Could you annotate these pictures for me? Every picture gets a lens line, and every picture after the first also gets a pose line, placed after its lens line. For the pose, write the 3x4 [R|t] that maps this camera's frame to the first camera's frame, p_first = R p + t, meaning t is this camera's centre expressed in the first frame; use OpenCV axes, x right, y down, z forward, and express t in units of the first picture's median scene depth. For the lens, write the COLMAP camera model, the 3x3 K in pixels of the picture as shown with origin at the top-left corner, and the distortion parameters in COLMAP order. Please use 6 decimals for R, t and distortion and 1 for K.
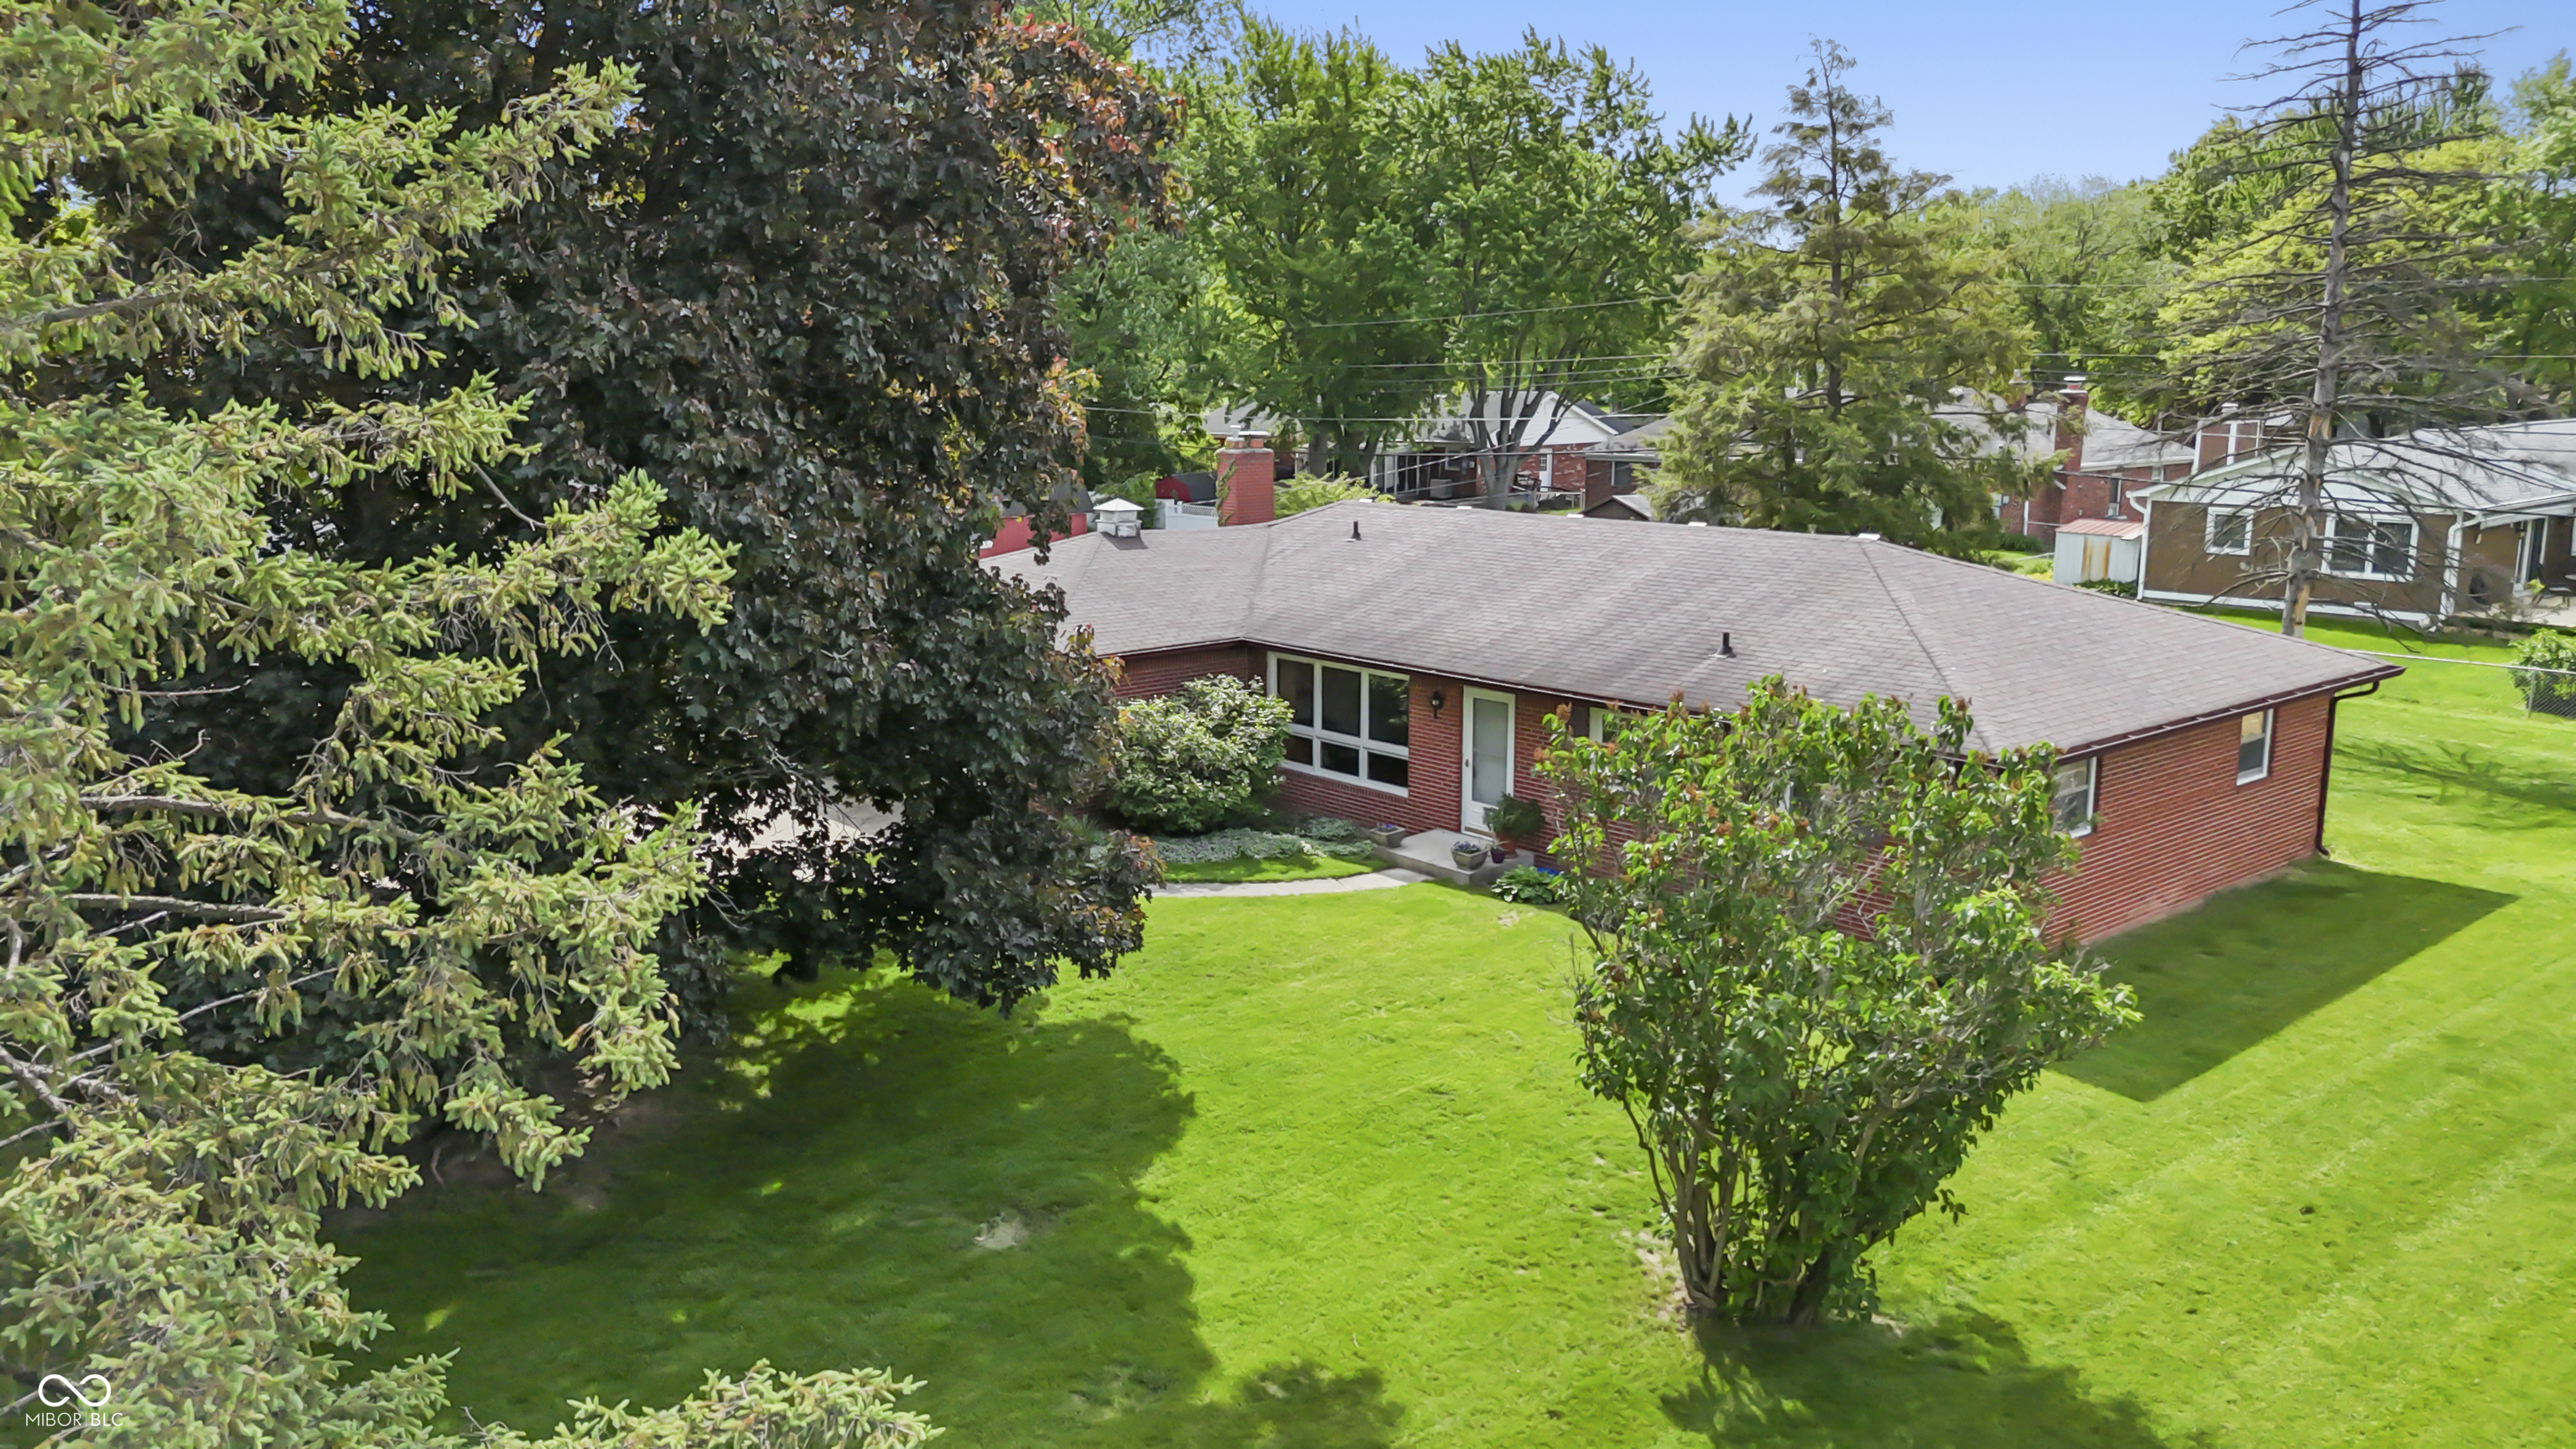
lens RADIAL K [[1907.0, 0, 1288.9], [0, 1907.0, 709.0], [0, 0, 1]] dist [0.179943, -0.305719]
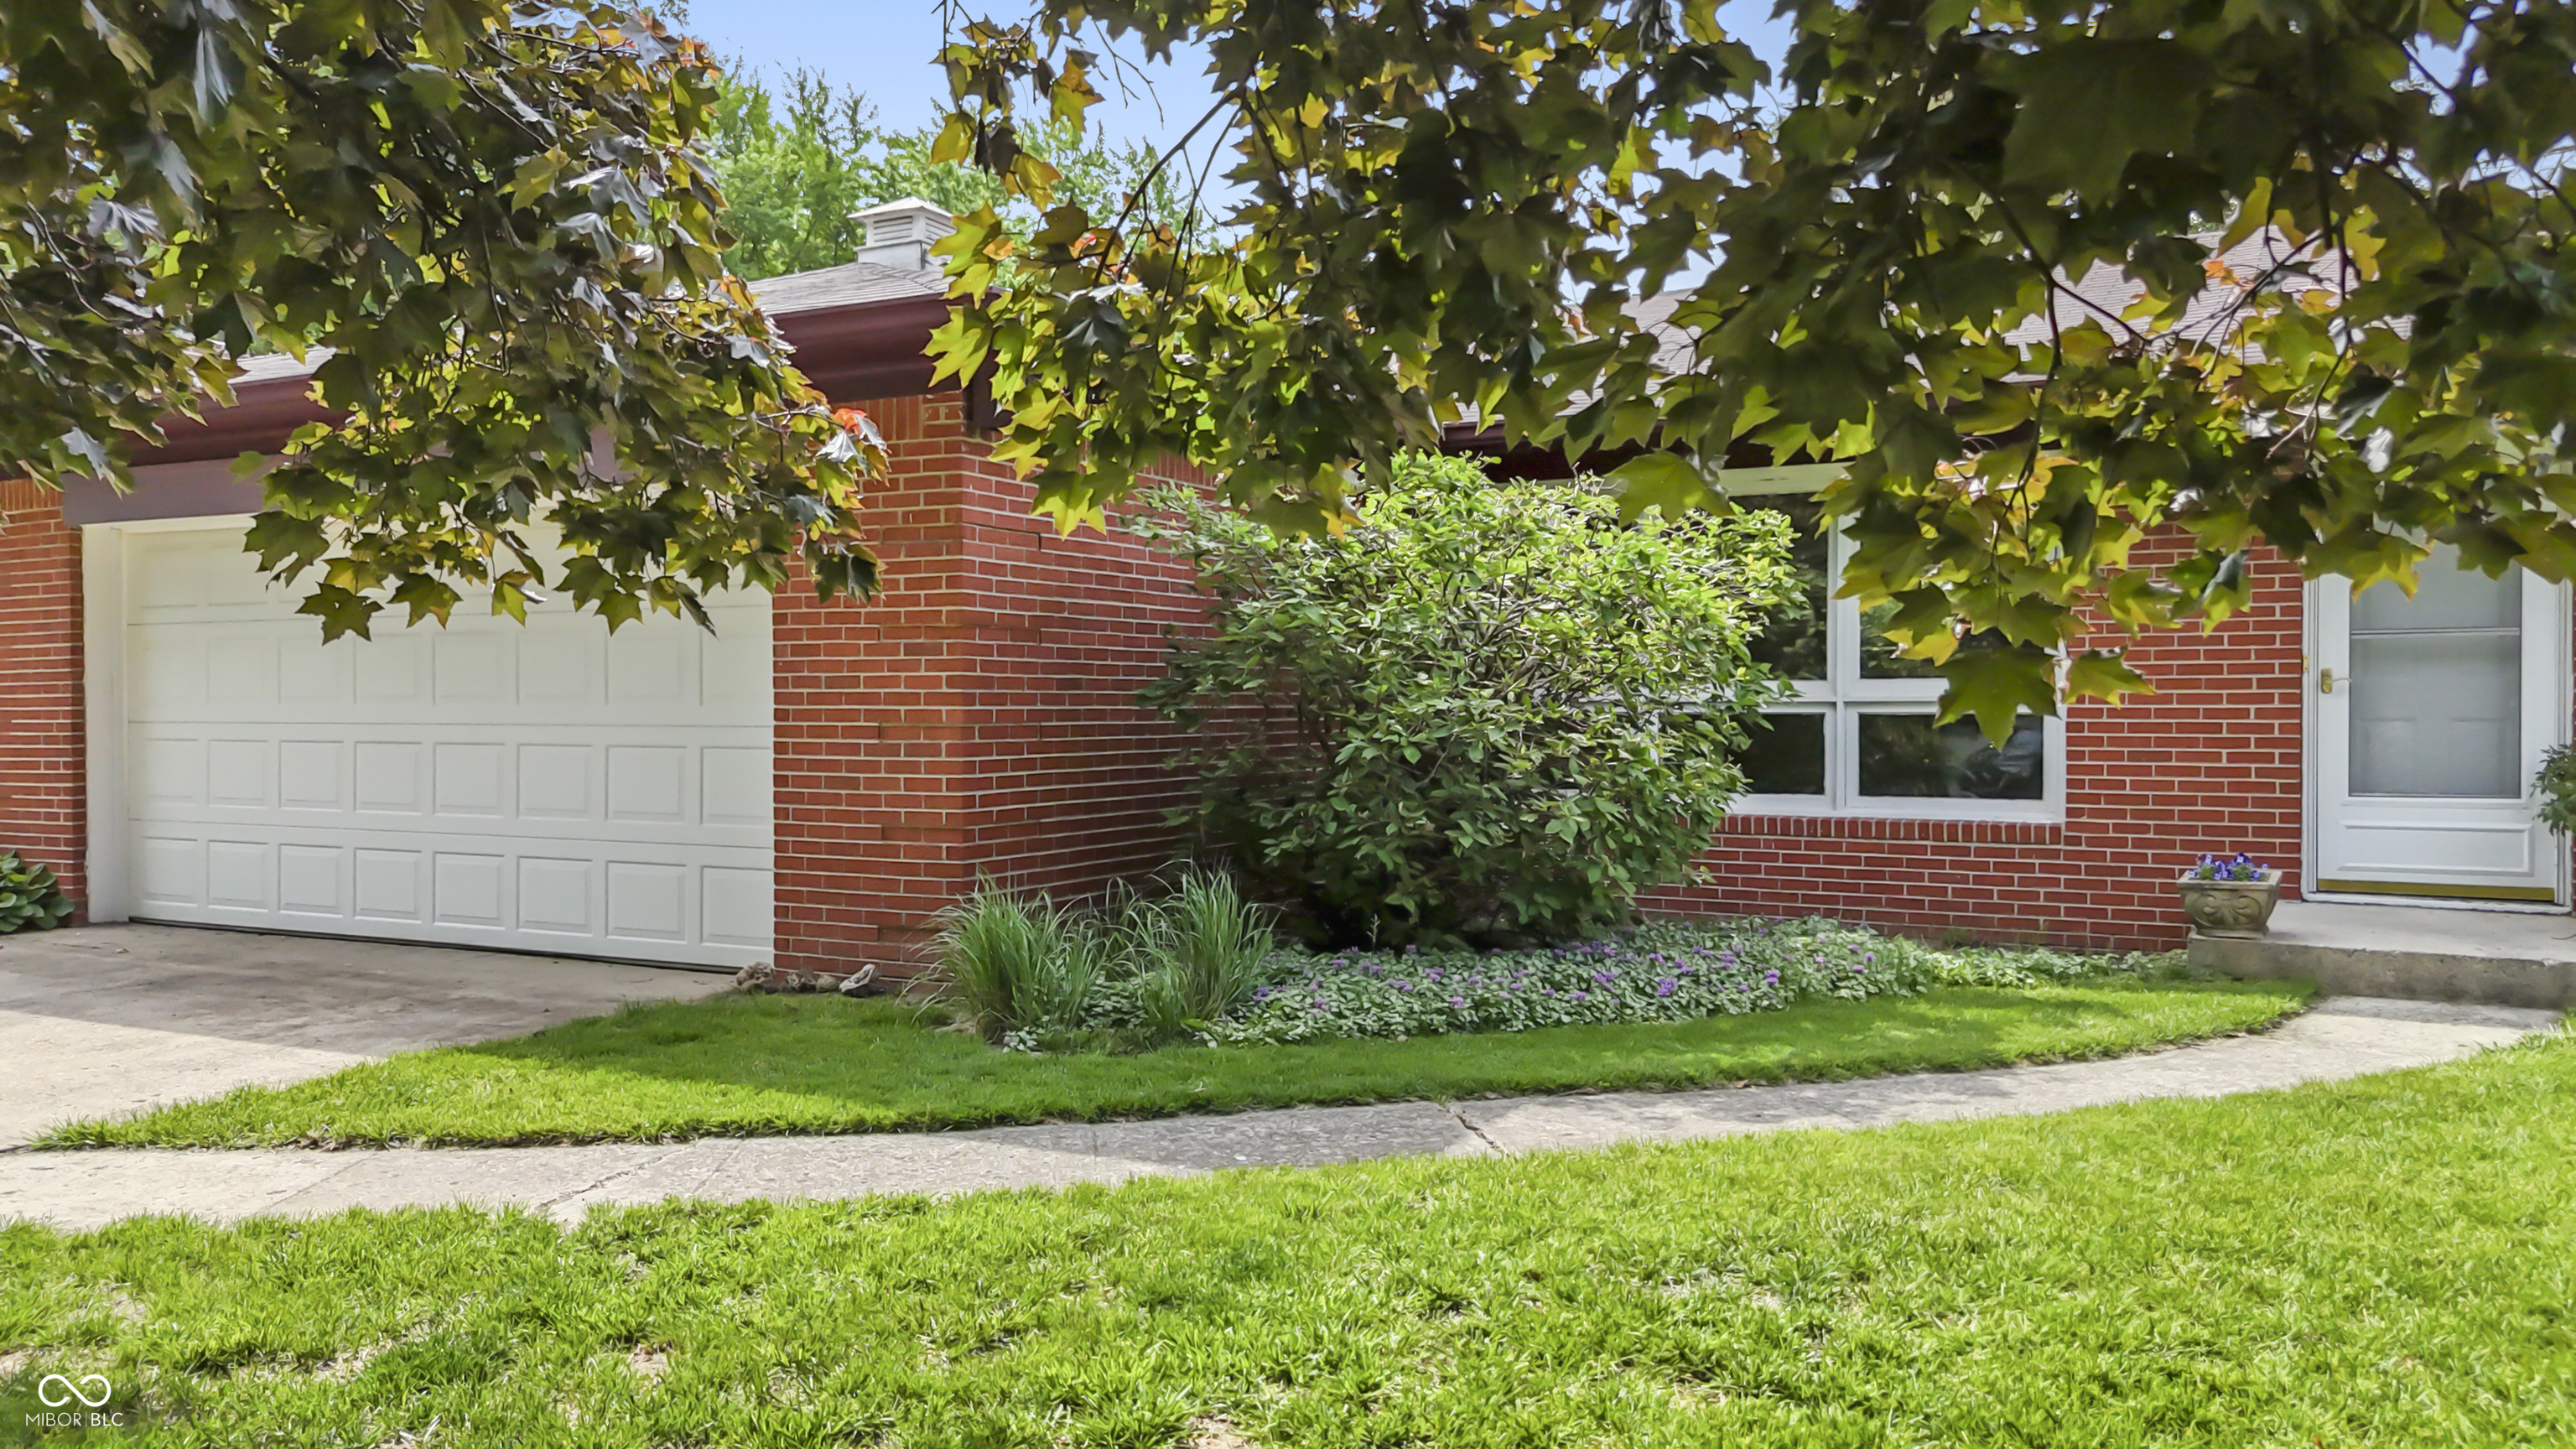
lens RADIAL K [[1899.1, 0, 1288.0], [0, 1899.1, 724.5], [0, 0, 1]] dist [0.088279, -0.095323]
pose [[0.931348, 0.000596, 0.364130, -0.194655], [0.062972, 0.984668, -0.162678, 0.079184], [-0.358644, 0.174440, 0.917031, 0.767343]]
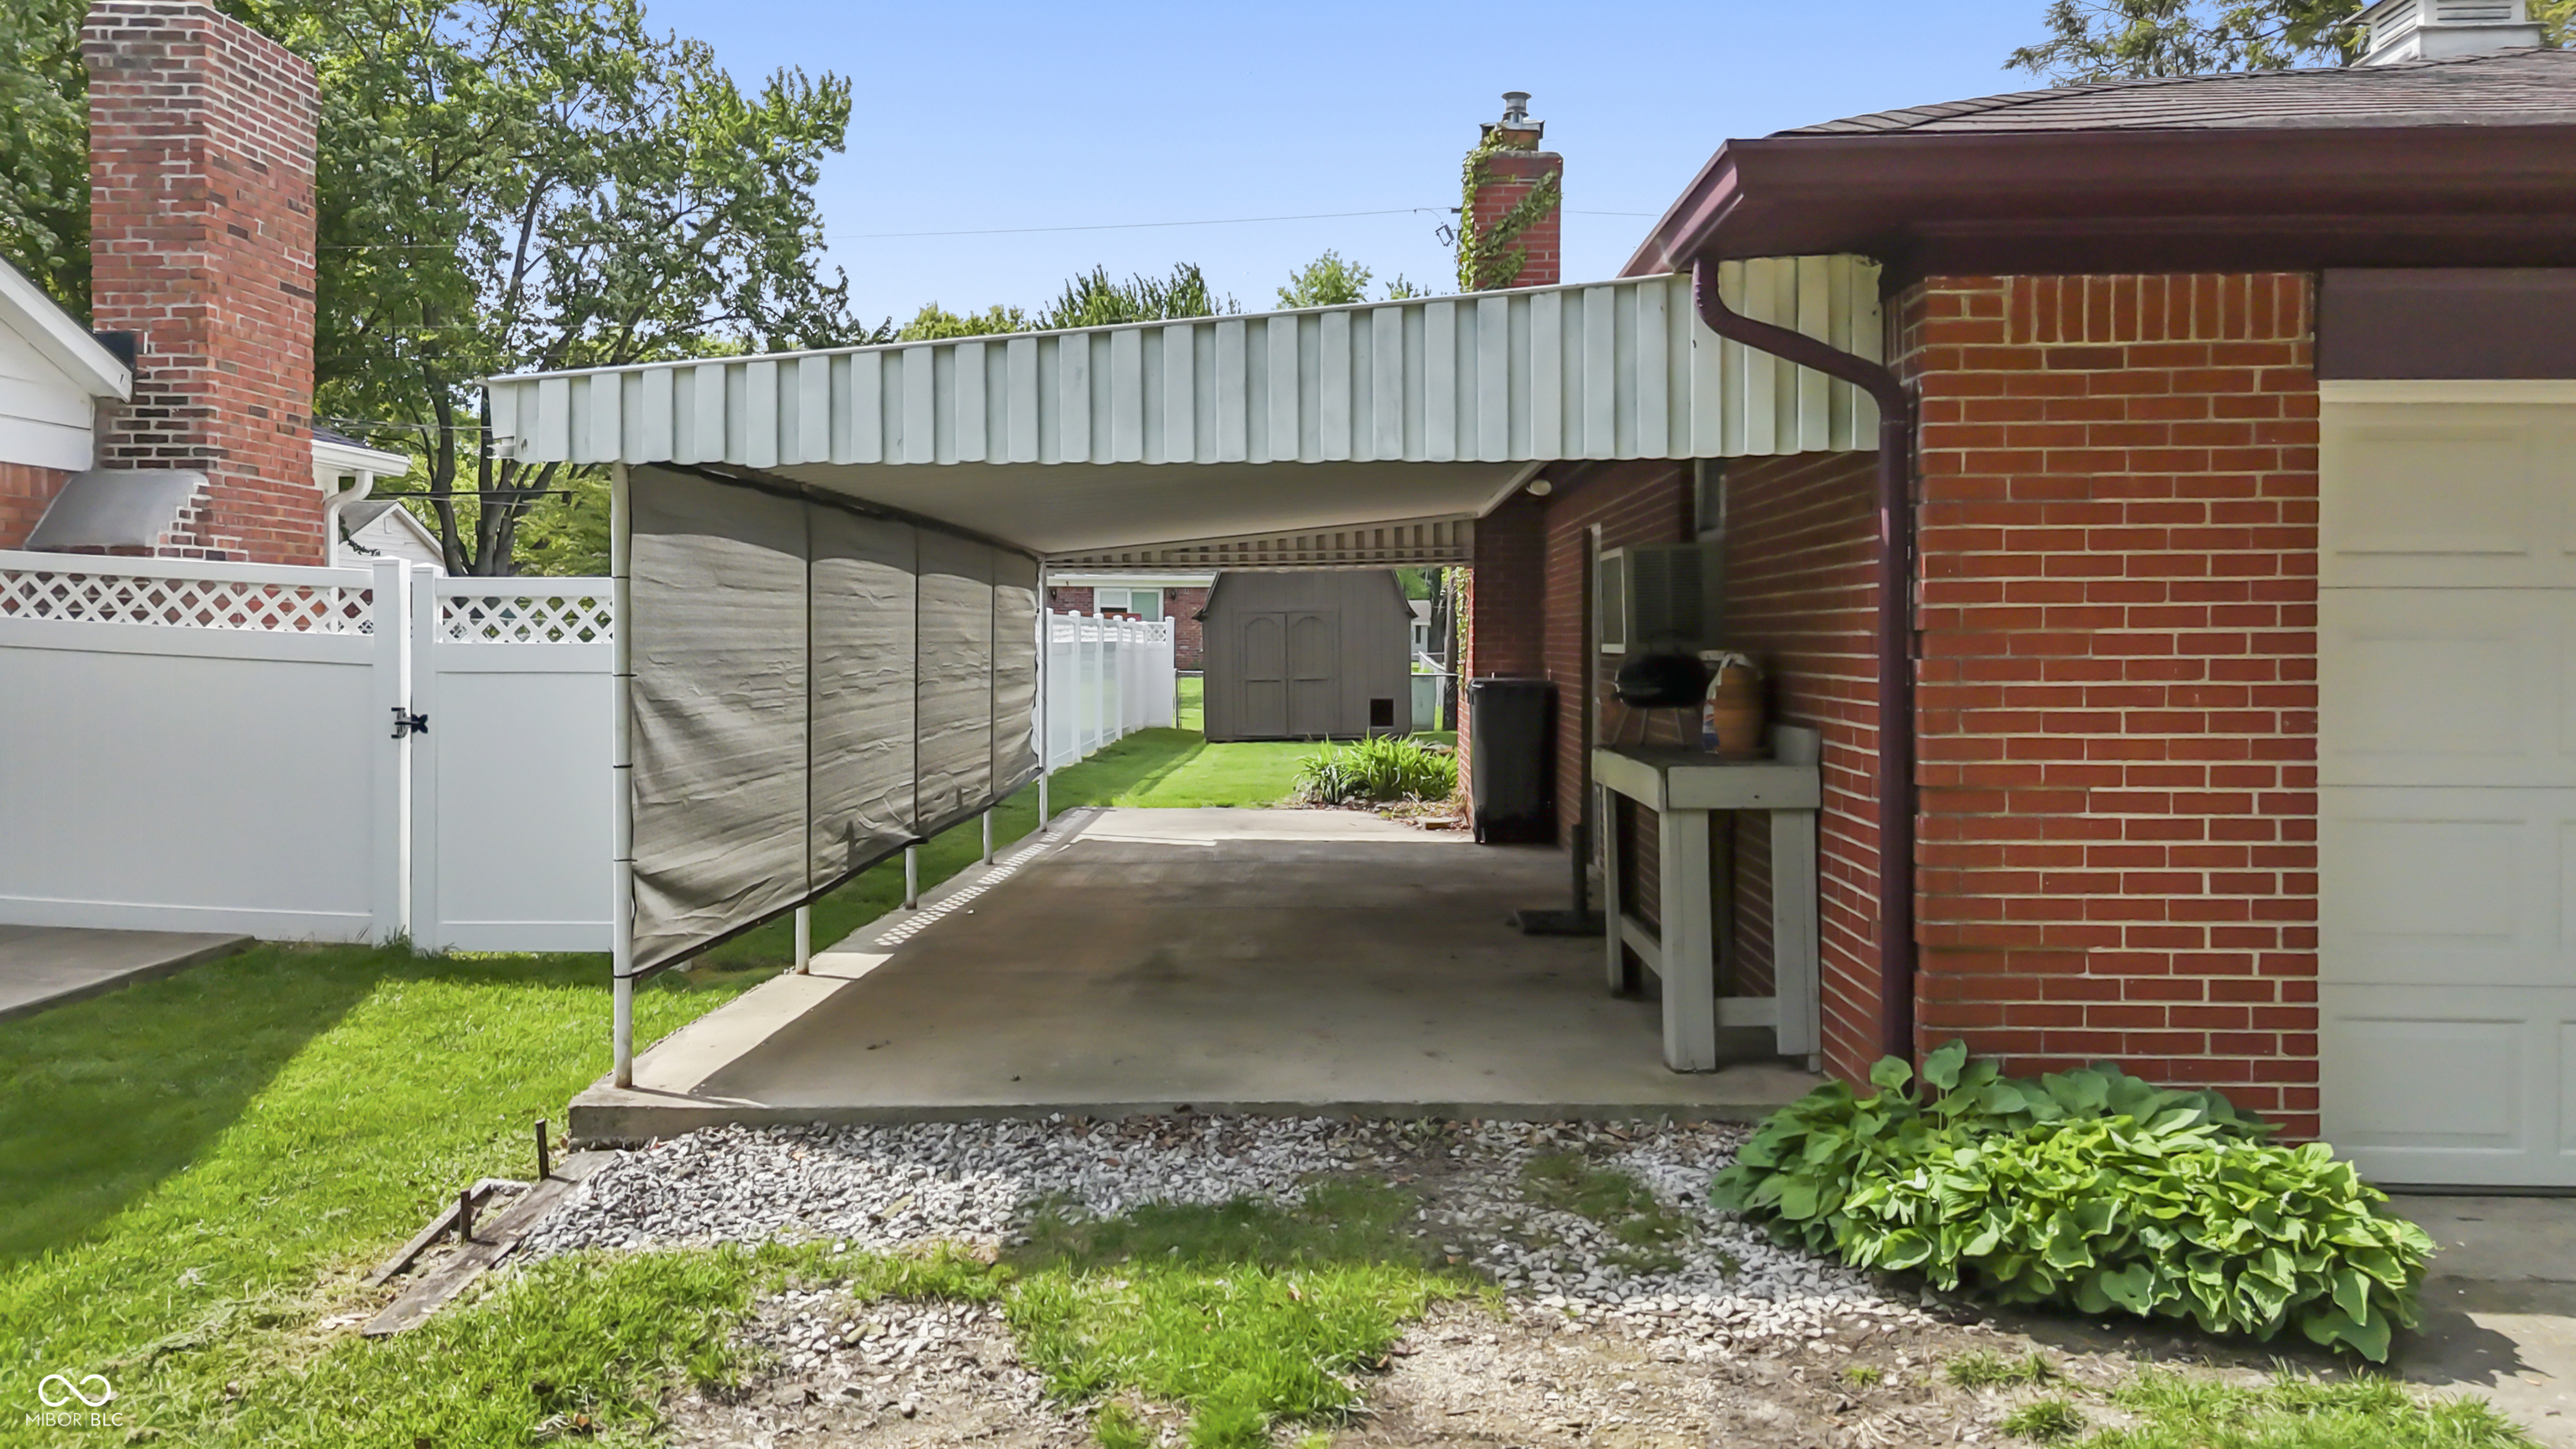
lens RADIAL K [[1975.4, 0, 1274.2], [0, 1975.4, 726.2], [0, 0, 1]] dist [0.088224, -0.001636]
pose [[0.681809, -0.026165, 0.731062, -0.495035], [0.126628, 0.988495, -0.082718, -0.003667], [-0.720488, 0.148971, 0.677278, 1.154830]]
